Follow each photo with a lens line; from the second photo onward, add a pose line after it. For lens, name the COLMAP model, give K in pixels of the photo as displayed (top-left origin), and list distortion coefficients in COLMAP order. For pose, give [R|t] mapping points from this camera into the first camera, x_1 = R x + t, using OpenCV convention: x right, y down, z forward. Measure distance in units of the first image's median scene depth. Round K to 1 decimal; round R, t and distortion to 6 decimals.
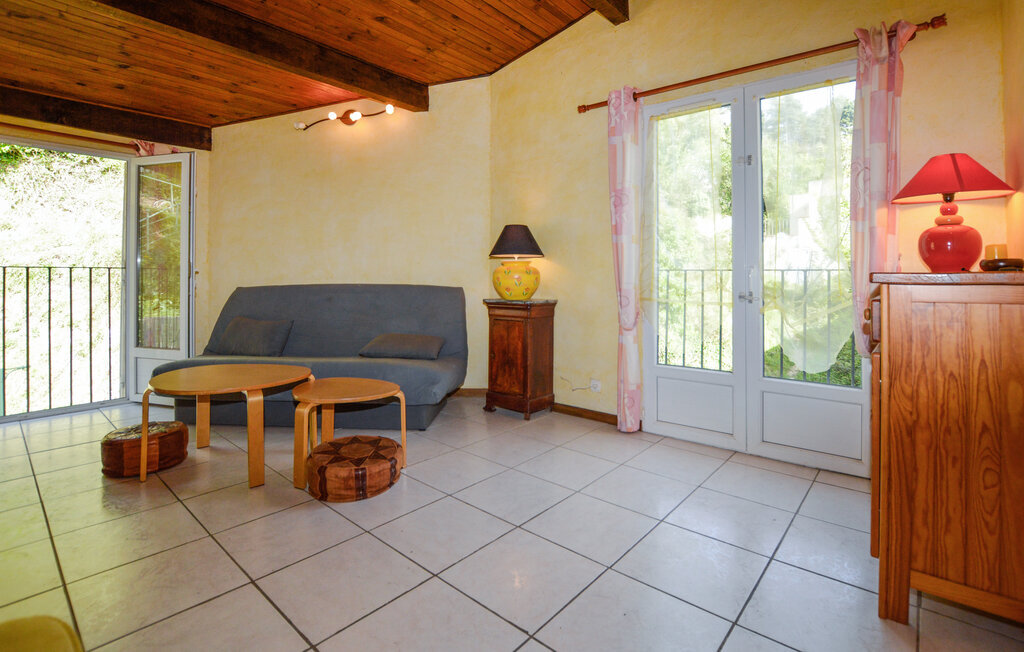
lens RADIAL K [[472.9, 0, 518.4], [0, 472.9, 283.2], [0, 0, 1]] dist [-0.029268, 0.000165]
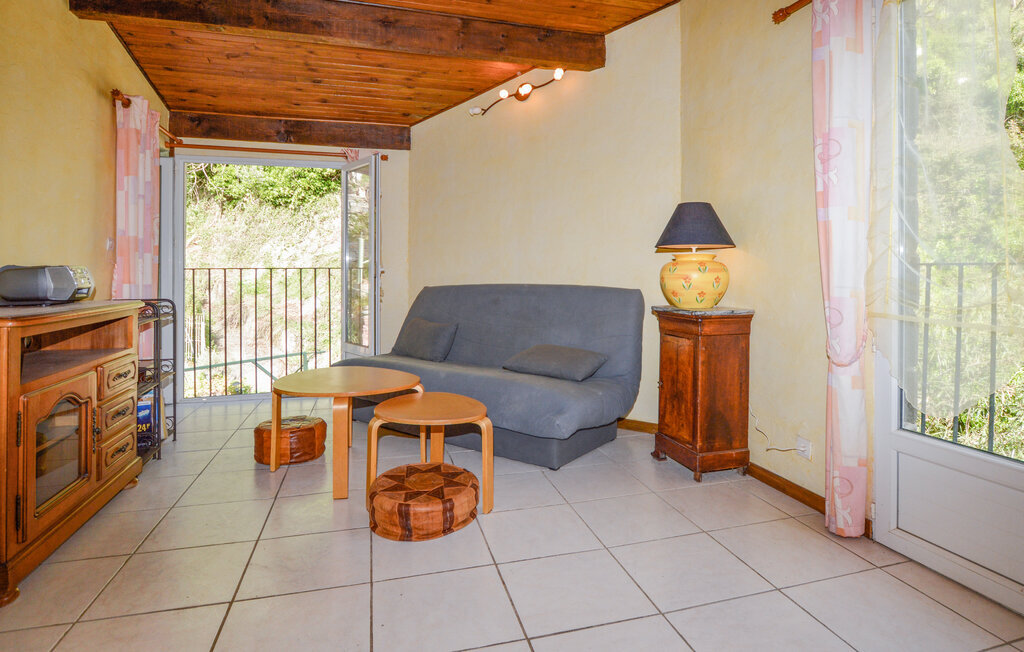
lens RADIAL K [[550.3, 0, 537.0], [0, 550.3, 283.9], [0, 0, 1]] dist [-0.031700, -0.000059]
pose [[0.841087, 0.006116, -0.540866, 0.245278], [-0.002131, 0.999966, 0.007994, -0.008150], [0.540896, -0.005572, 0.841071, 0.184220]]
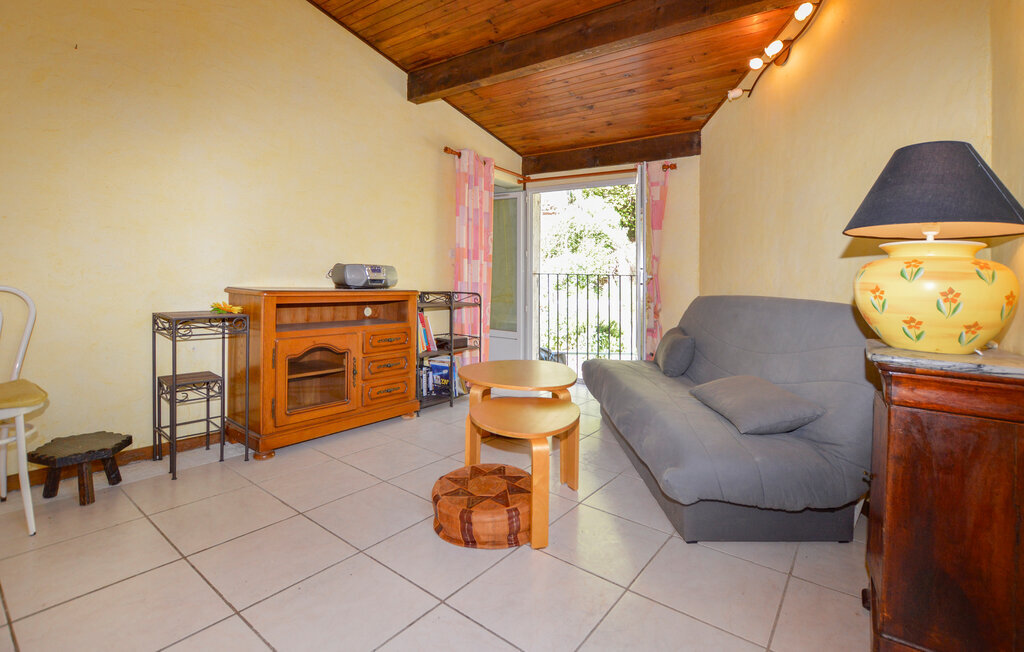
lens RADIAL K [[472.9, 0, 518.4], [0, 472.9, 283.2], [0, 0, 1]] dist [-0.029268, 0.000165]
pose [[0.081177, 0.007143, -0.996674, 0.329582], [-0.047501, 0.998866, 0.003290, -0.004117], [0.995567, 0.047076, 0.081424, 0.664147]]
